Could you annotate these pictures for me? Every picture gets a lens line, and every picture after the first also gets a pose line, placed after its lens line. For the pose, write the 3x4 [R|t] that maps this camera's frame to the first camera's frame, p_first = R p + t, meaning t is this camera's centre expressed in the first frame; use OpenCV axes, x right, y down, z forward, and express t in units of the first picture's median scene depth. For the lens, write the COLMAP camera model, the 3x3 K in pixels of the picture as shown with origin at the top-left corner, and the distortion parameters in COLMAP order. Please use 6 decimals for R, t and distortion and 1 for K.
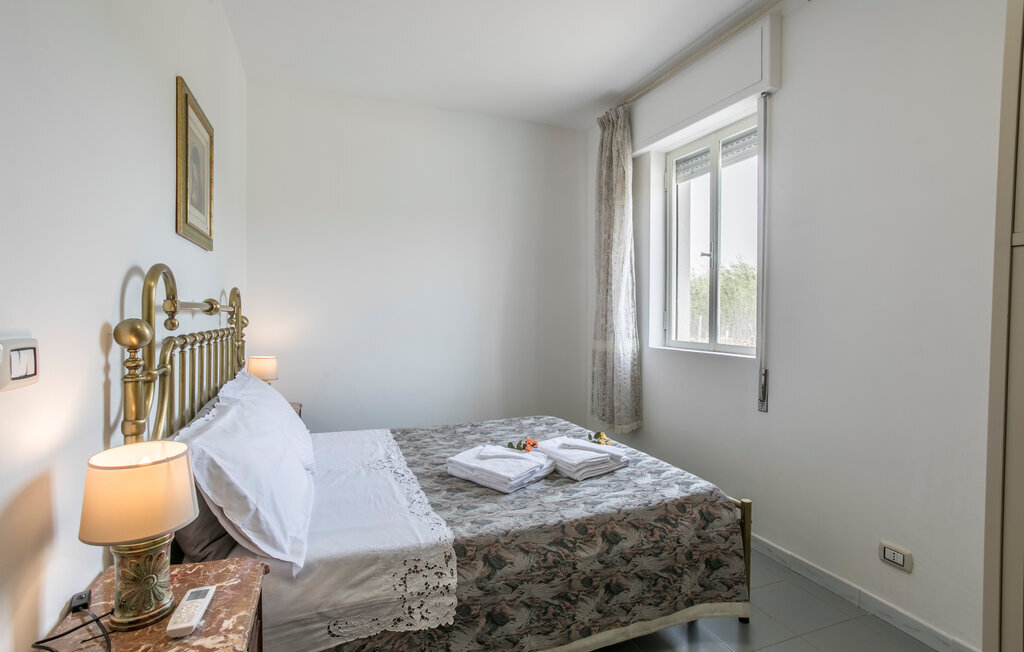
lens RADIAL K [[494.5, 0, 512.0], [0, 494.5, 326.0], [0, 0, 1]] dist [-0.027492, 0.000706]
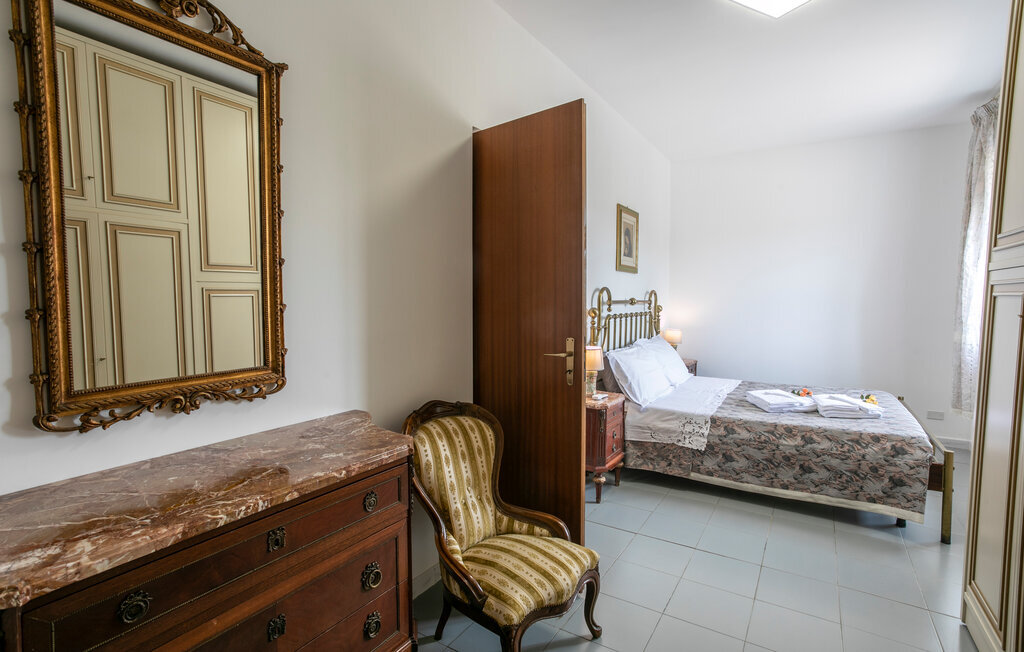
lens RADIAL K [[494.5, 0, 512.0], [0, 494.5, 326.0], [0, 0, 1]] dist [-0.027492, 0.000706]
pose [[0.597196, 0.044654, -0.800851, 0.973871], [-0.020079, 0.998969, 0.040728, -0.010838], [0.801844, -0.008243, 0.597477, -0.869551]]
